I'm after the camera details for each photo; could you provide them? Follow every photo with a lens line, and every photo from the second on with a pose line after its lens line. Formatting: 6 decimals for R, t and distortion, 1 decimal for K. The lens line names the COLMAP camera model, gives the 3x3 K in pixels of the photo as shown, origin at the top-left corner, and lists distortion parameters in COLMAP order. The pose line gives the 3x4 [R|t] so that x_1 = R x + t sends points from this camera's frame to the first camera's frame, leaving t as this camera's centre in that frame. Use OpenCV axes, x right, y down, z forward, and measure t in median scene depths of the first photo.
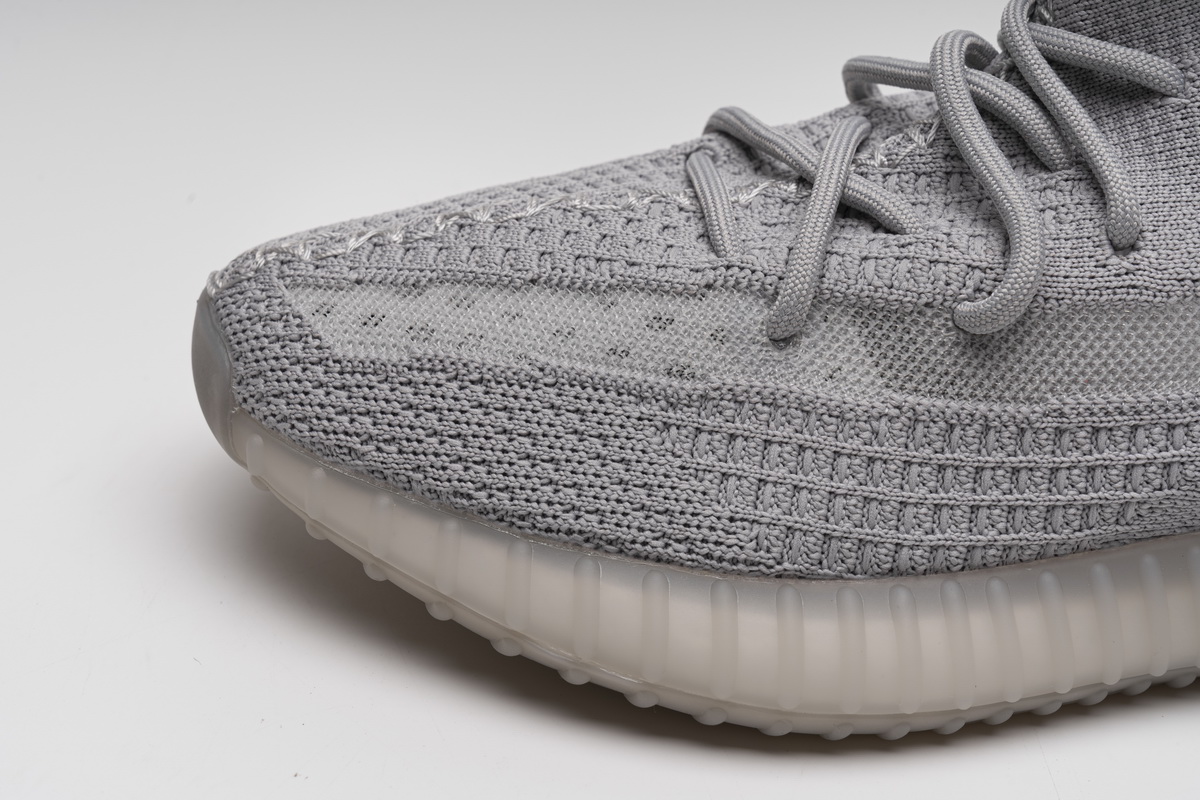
lens RADIAL K [[2190.4, 0, 599.7], [0, 2190.4, 403.4], [0, 0, 1]] dist [-0.015748, 0.000000]
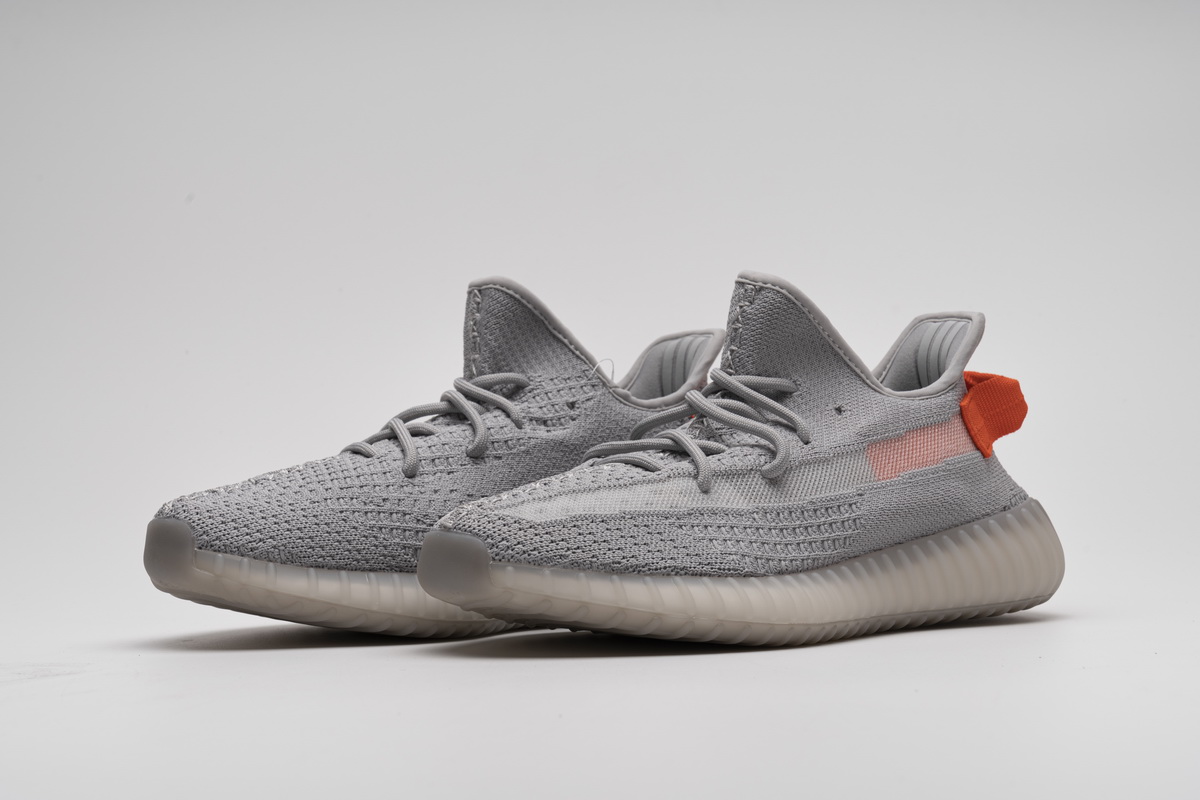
lens RADIAL K [[2190.4, 0, 596.4], [0, 2190.4, 396.8], [0, 0, 1]] dist [-0.015748, 0.000000]
pose [[0.835630, -0.068426, 0.545015, -1.290454], [0.319523, 0.867621, -0.380972, 0.742374], [-0.446798, 0.492496, 0.746873, -0.748117]]
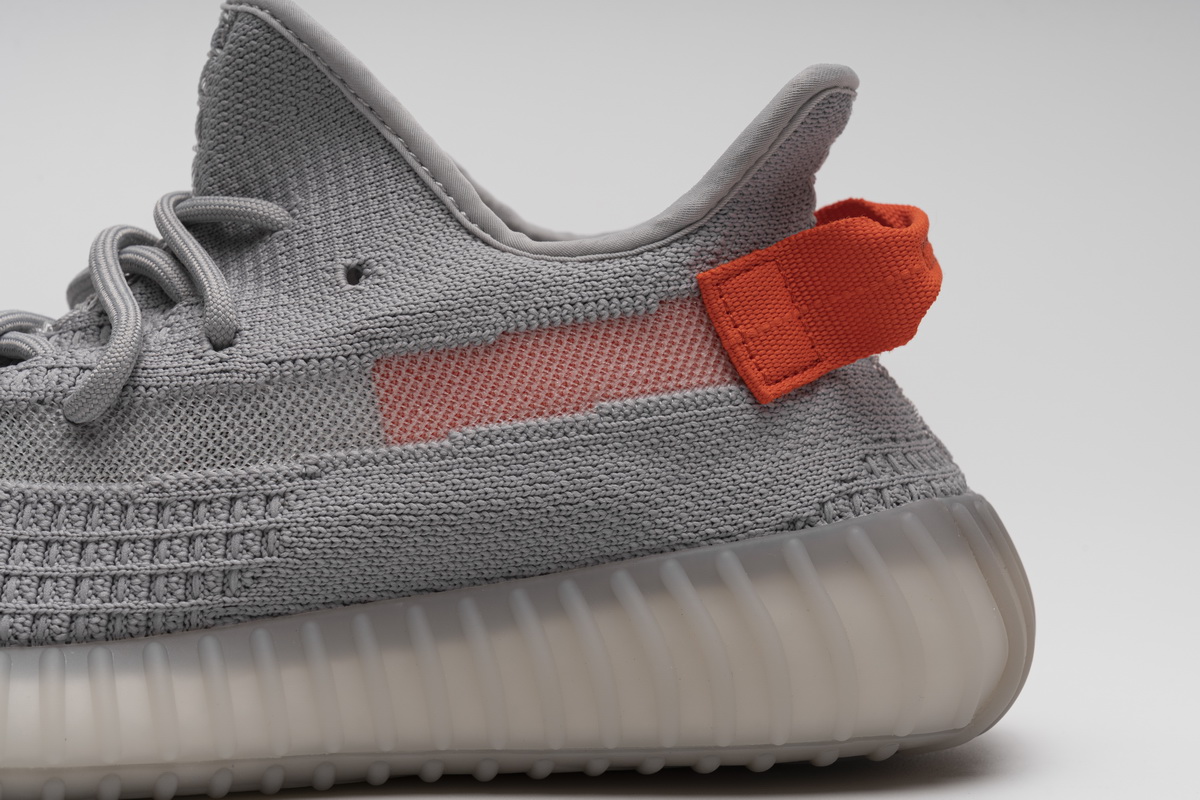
lens RADIAL K [[2190.4, 0, 603.6], [0, 2190.4, 424.8], [0, 0, 1]] dist [-0.015748, 0.000000]
pose [[0.998677, -0.048770, 0.016284, 0.407539], [0.051082, 0.905049, -0.422229, 0.433377], [0.005854, 0.422502, 0.906343, 0.029118]]
